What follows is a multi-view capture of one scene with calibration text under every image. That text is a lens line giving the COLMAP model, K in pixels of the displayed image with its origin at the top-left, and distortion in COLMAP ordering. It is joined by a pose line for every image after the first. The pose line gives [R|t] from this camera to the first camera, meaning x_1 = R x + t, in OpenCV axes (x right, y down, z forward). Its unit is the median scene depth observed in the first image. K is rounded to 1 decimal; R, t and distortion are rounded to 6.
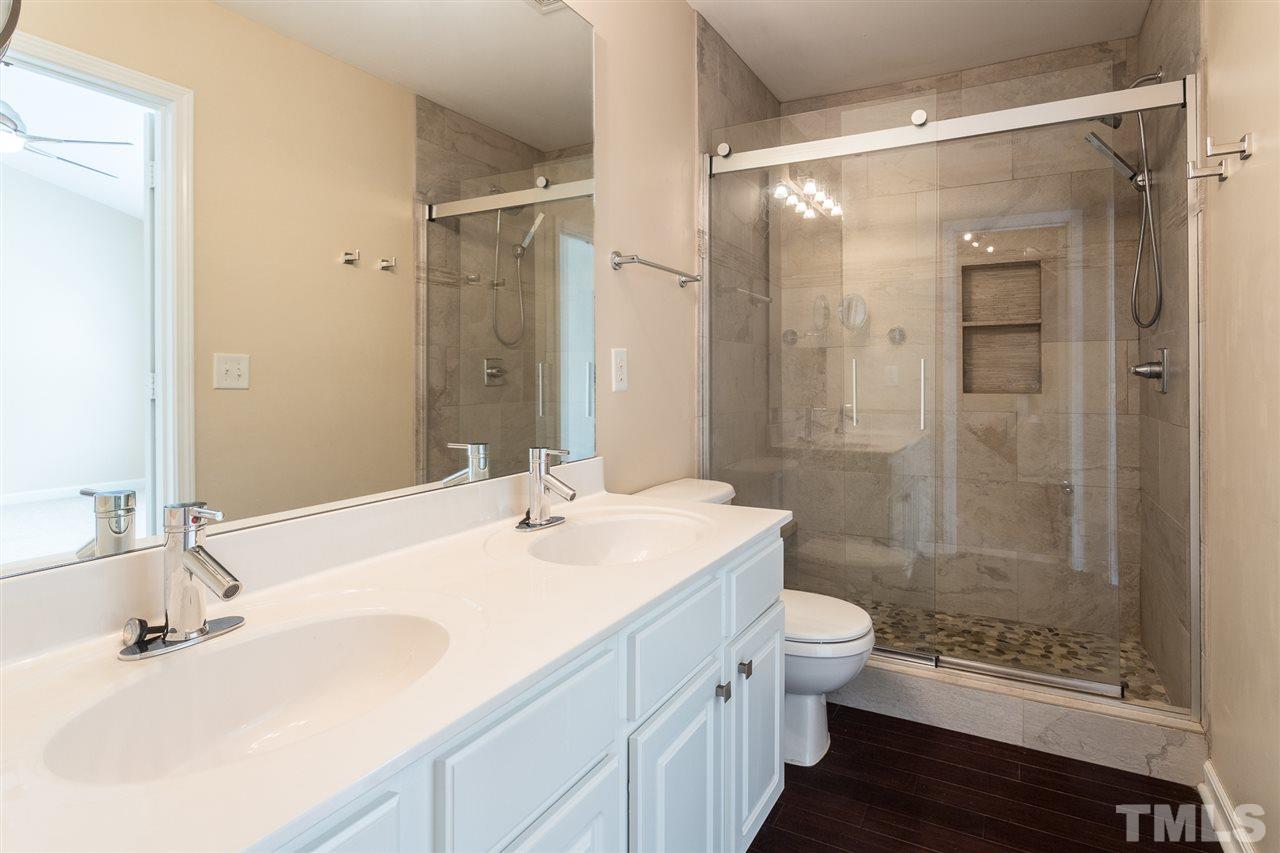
lens RADIAL K [[684.5, 0, 639.3], [0, 684.5, 372.5], [0, 0, 1]] dist [-0.001299, -0.000382]
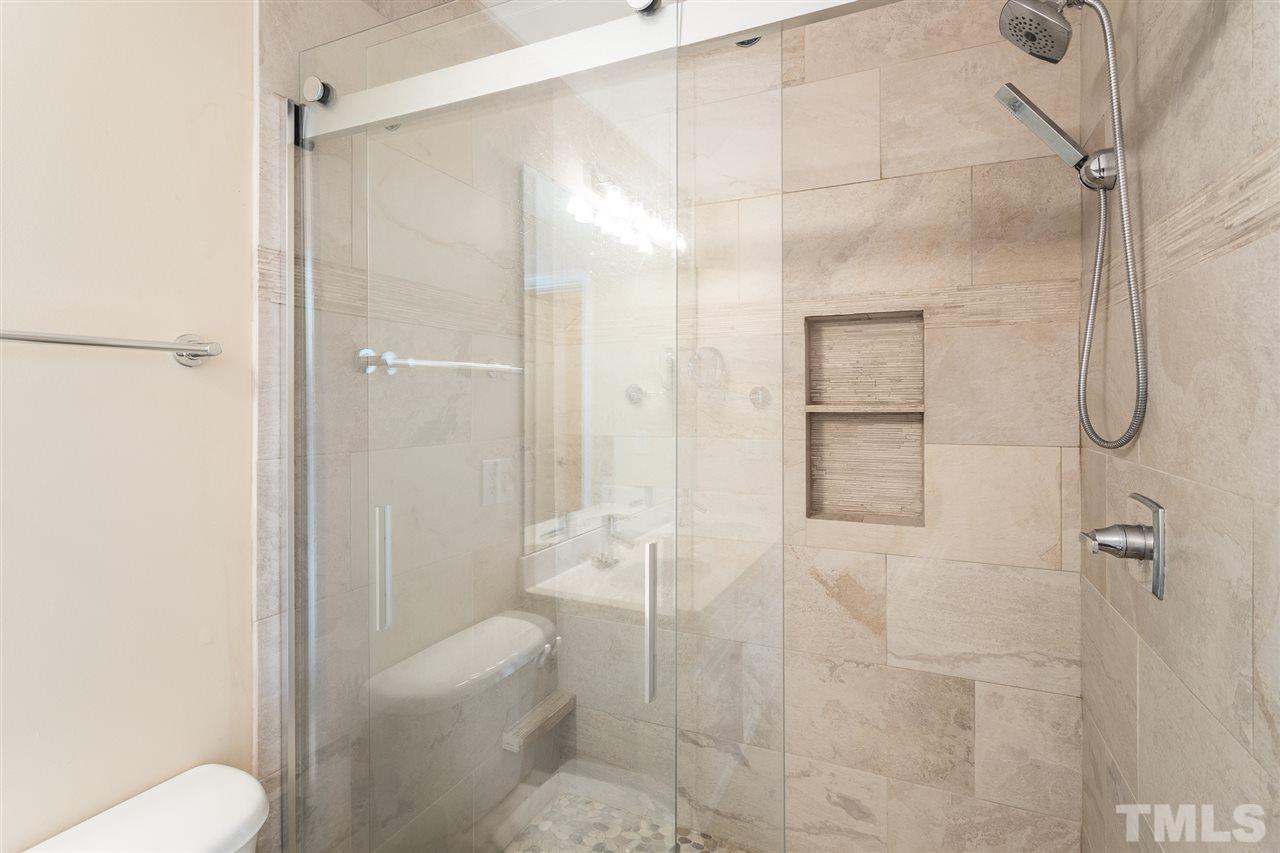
lens RADIAL K [[620.3, 0, 637.9], [0, 620.3, 398.3], [0, 0, 1]] dist [-0.000488, 0.001170]
pose [[0.996888, 0.000028, 0.078826, 0.280979], [-0.000365, 0.999991, 0.004250, -0.085236], [-0.078825, -0.004266, 0.996879, 0.454645]]
